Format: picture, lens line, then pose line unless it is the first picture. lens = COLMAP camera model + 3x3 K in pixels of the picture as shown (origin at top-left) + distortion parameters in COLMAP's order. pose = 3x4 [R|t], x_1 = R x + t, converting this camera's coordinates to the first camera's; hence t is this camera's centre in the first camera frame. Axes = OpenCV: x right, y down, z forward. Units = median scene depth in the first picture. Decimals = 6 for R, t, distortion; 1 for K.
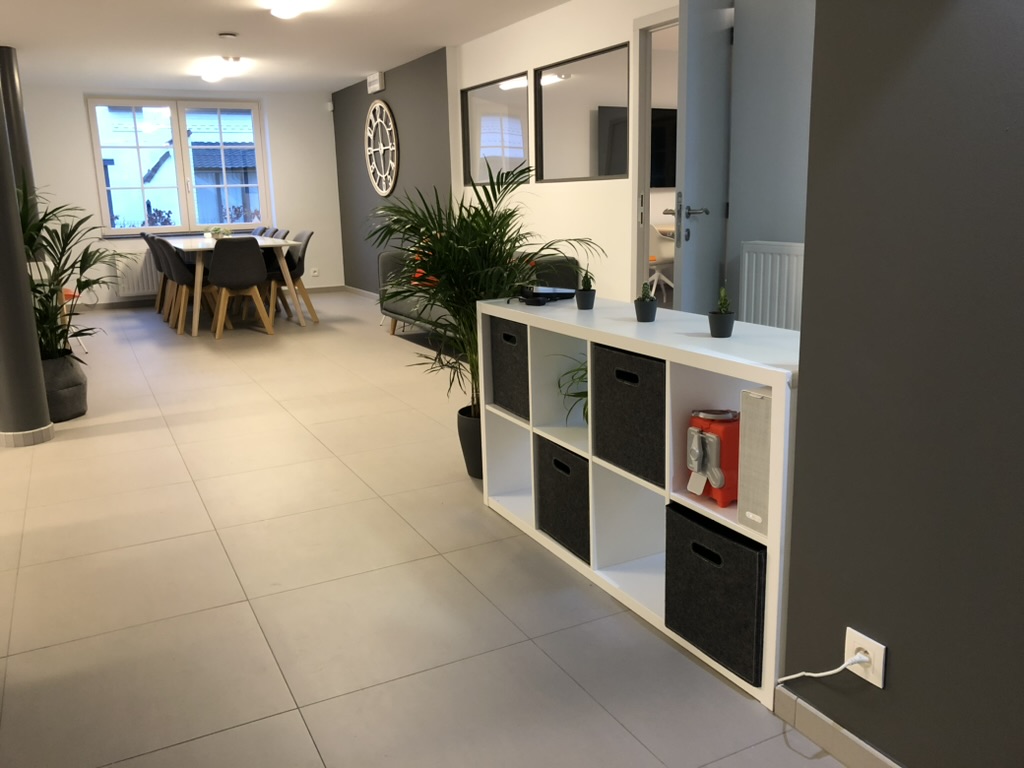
lens RADIAL K [[851.7, 0, 510.6], [0, 851.7, 370.1], [0, 0, 1]] dist [0.018456, 0.010558]
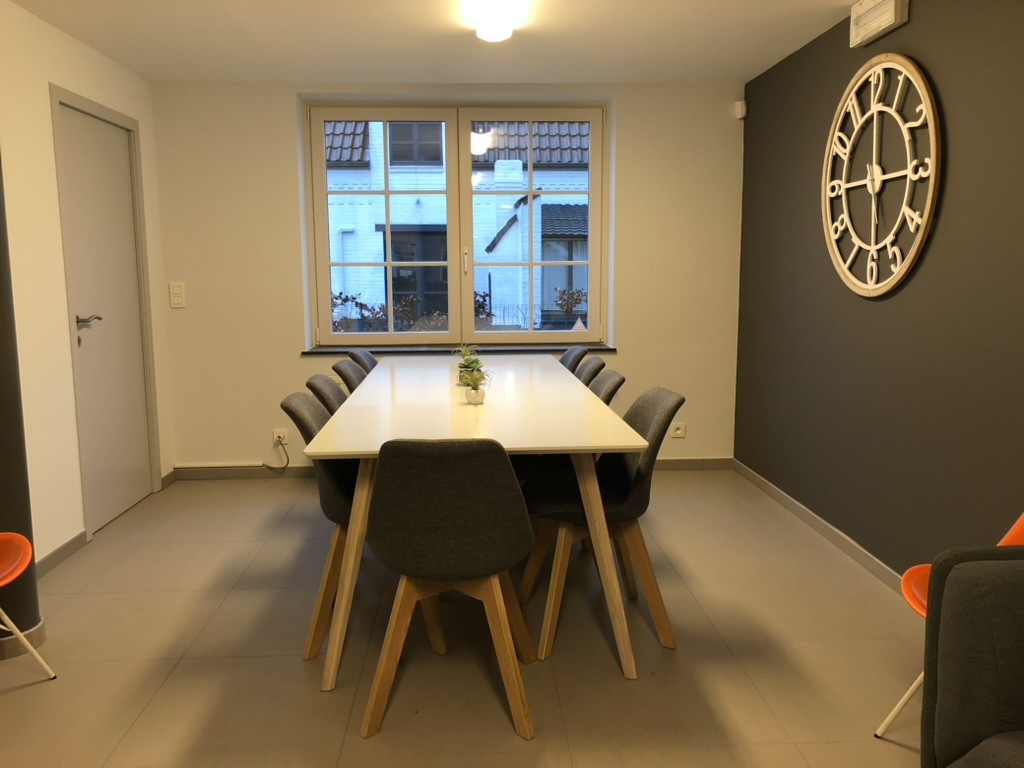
lens RADIAL K [[836.7, 0, 512.6], [0, 836.7, 375.8], [0, 0, 1]] dist [0.078707, -0.105889]
pose [[0.913089, 0.073744, -0.401037, -0.144188], [-0.101503, 0.993658, -0.048385, -0.136417], [0.394926, 0.084887, 0.914783, 0.597209]]
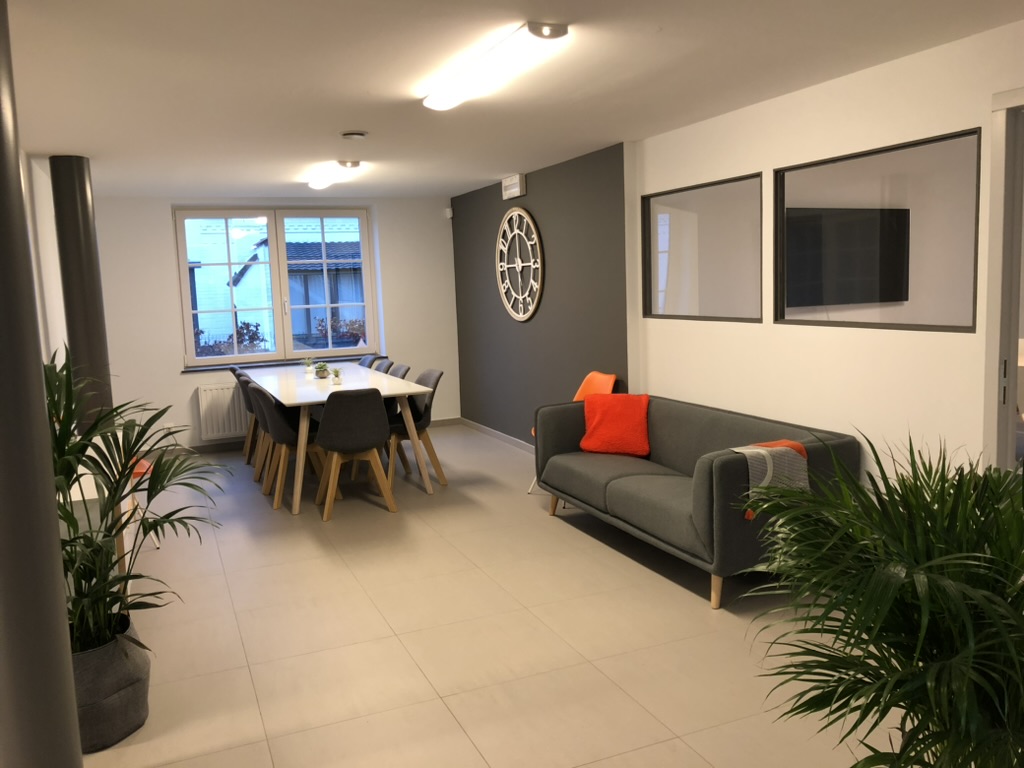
lens RADIAL K [[836.7, 0, 512.6], [0, 836.7, 375.8], [0, 0, 1]] dist [0.078707, -0.105889]
pose [[0.997357, -0.001473, -0.072639, -0.101445], [-0.005047, 0.995975, -0.089487, -0.082504], [0.072479, 0.089617, 0.993336, 0.210750]]
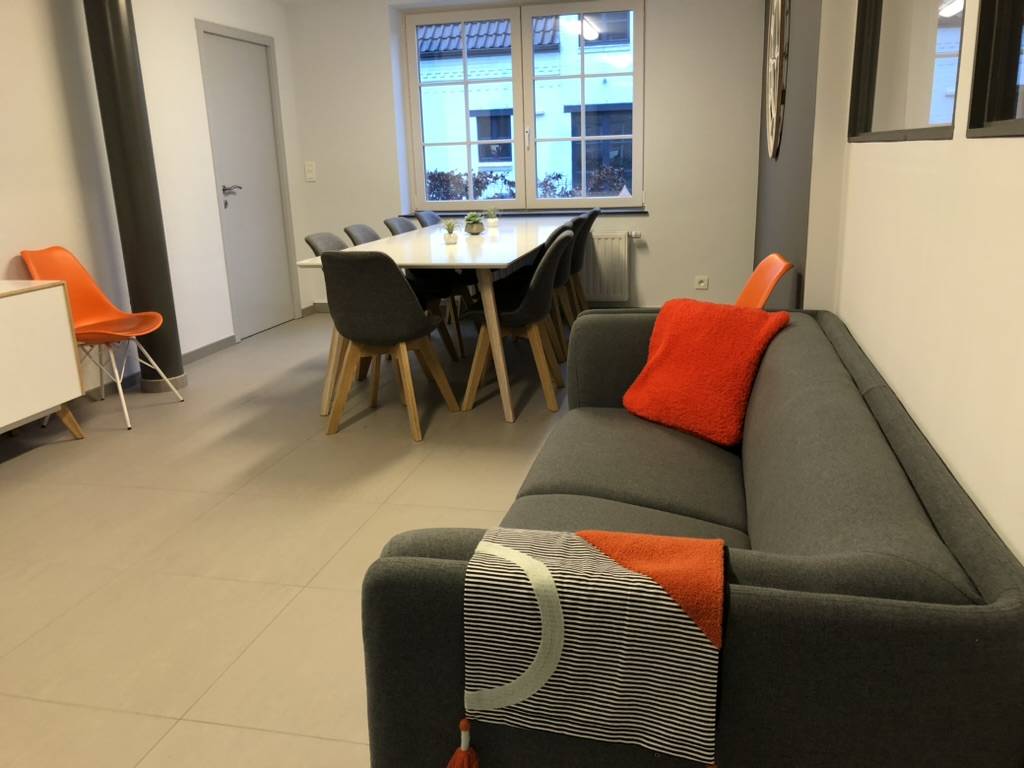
lens RADIAL K [[841.7, 0, 515.4], [0, 841.7, 376.3], [0, 0, 1]] dist [0.055356, -0.110740]
pose [[0.764769, 0.166939, -0.622302, 0.061391], [-0.120824, 0.985875, 0.115986, -0.124596], [0.632875, -0.013513, 0.774136, 0.553069]]
